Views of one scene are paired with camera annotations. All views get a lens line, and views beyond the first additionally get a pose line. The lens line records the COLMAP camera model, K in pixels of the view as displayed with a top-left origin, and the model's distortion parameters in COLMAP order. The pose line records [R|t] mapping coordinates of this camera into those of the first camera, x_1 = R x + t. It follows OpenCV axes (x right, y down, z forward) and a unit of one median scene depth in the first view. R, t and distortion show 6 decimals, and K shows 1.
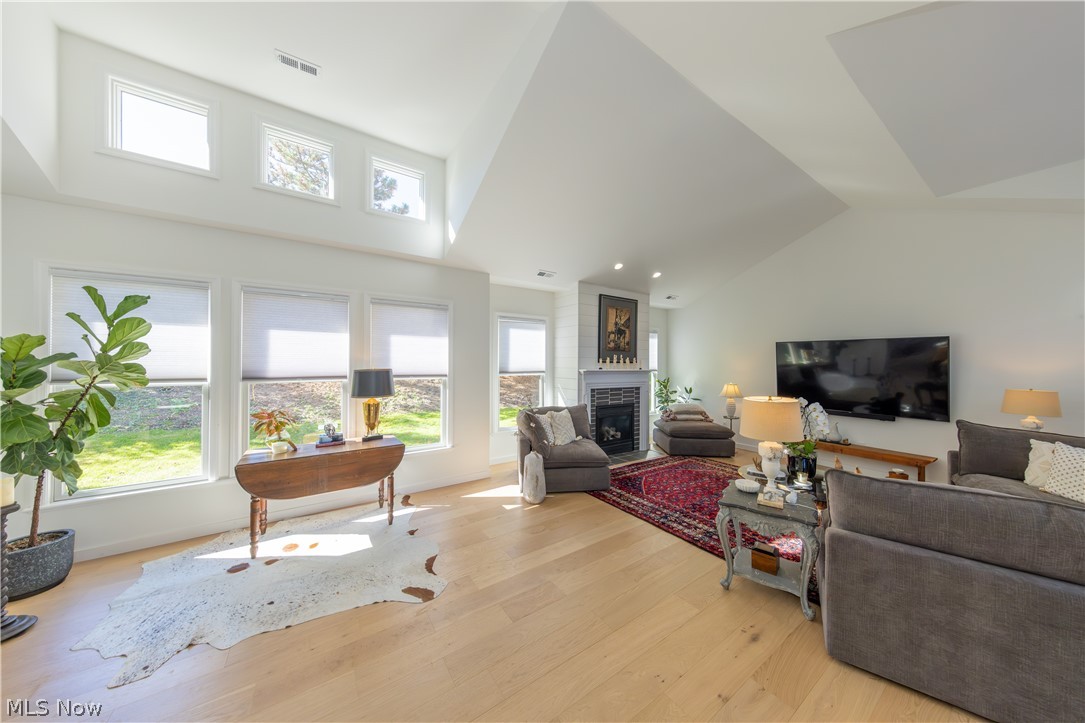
lens RADIAL K [[344.7, 0, 537.8], [0, 344.7, 362.2], [0, 0, 1]] dist [-0.000457, 0.000169]
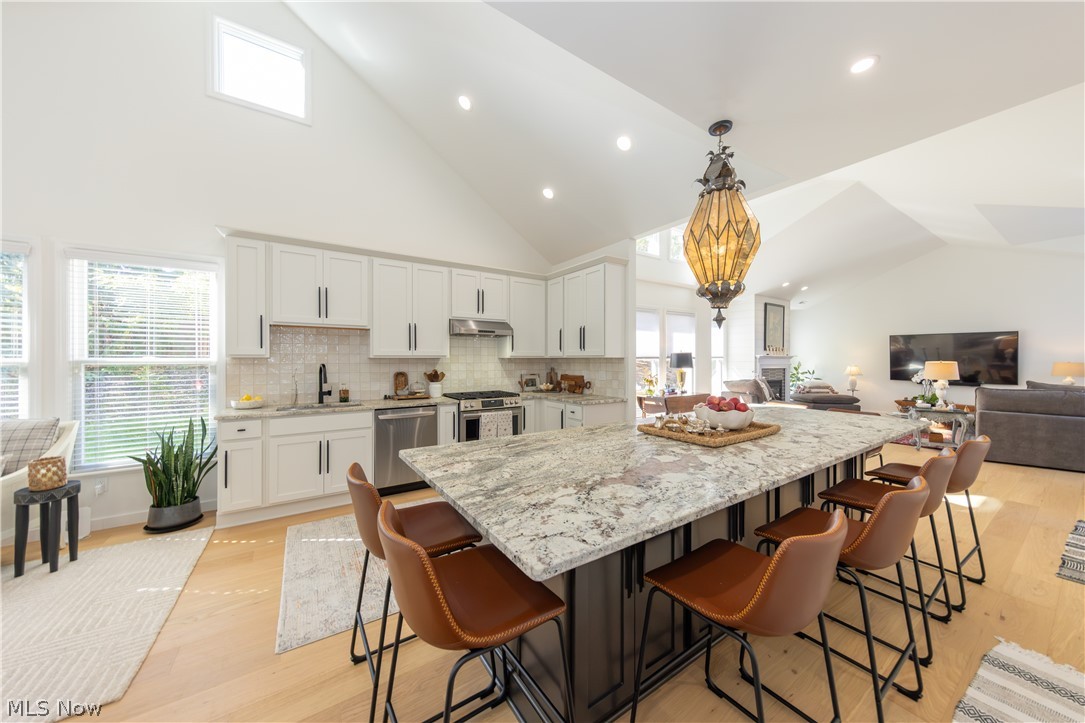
lens RADIAL K [[375.1, 0, 540.4], [0, 375.1, 361.6], [0, 0, 1]] dist [0.010913, -0.000255]
pose [[0.999992, -0.001995, 0.003356, -0.761870], [0.001969, 0.999968, 0.007802, 0.032422], [-0.003372, -0.007796, 0.999964, -0.568863]]
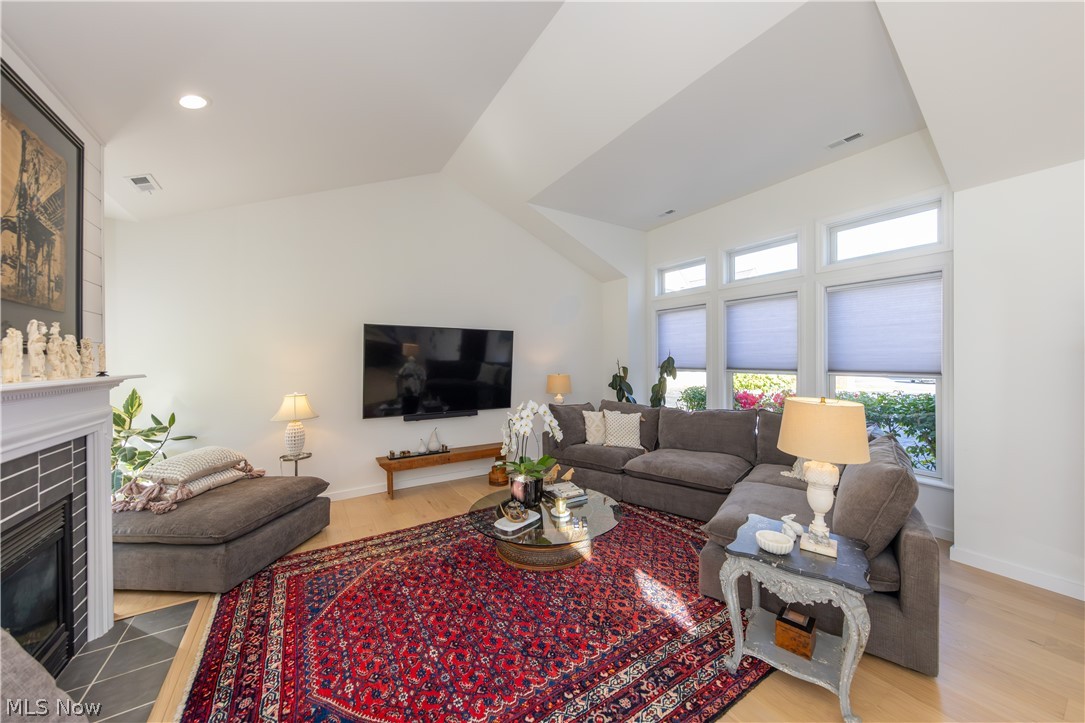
lens RADIAL K [[379.7, 0, 548.2], [0, 379.7, 359.0], [0, 0, 1]] dist [0.001133, 0.000327]
pose [[0.000532, -0.002113, 0.999998, -0.045076], [0.004613, 0.999987, 0.002111, 0.006409], [-0.999989, 0.004612, 0.000541, 0.639612]]
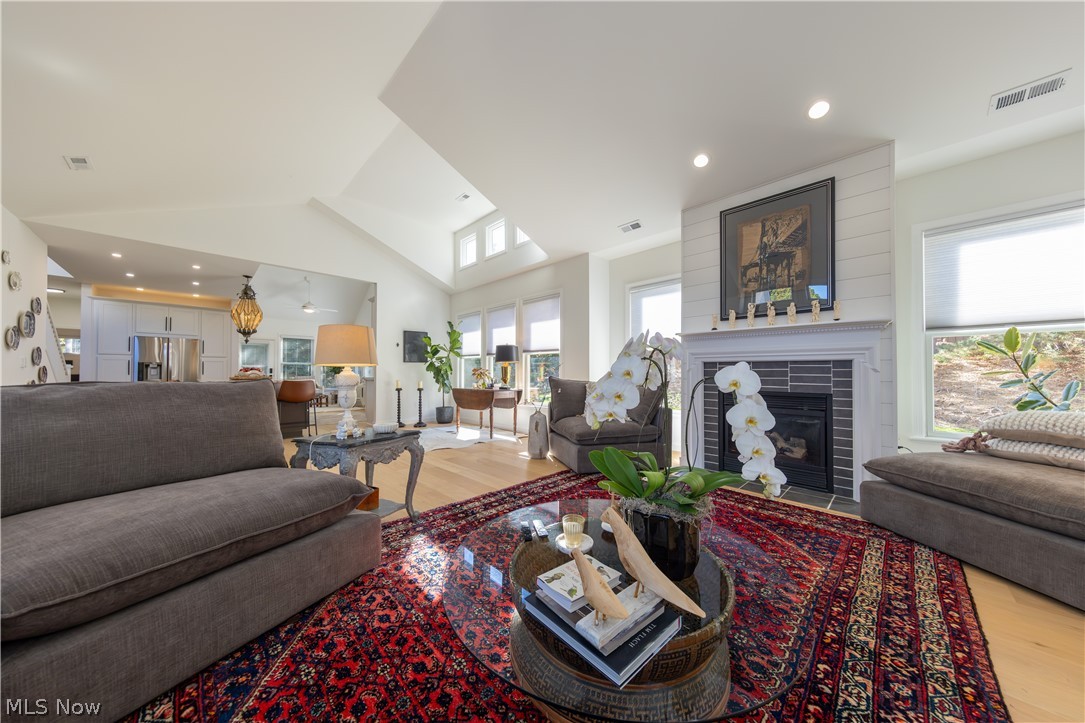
lens RADIAL K [[344.7, 0, 546.4], [0, 344.7, 369.3], [0, 0, 1]] dist [-0.000457, 0.000169]
pose [[0.200108, -0.017824, -0.979612, 0.717466], [-0.001655, 0.999827, -0.018529, 0.100777], [0.979772, 0.005329, 0.200044, 0.555171]]
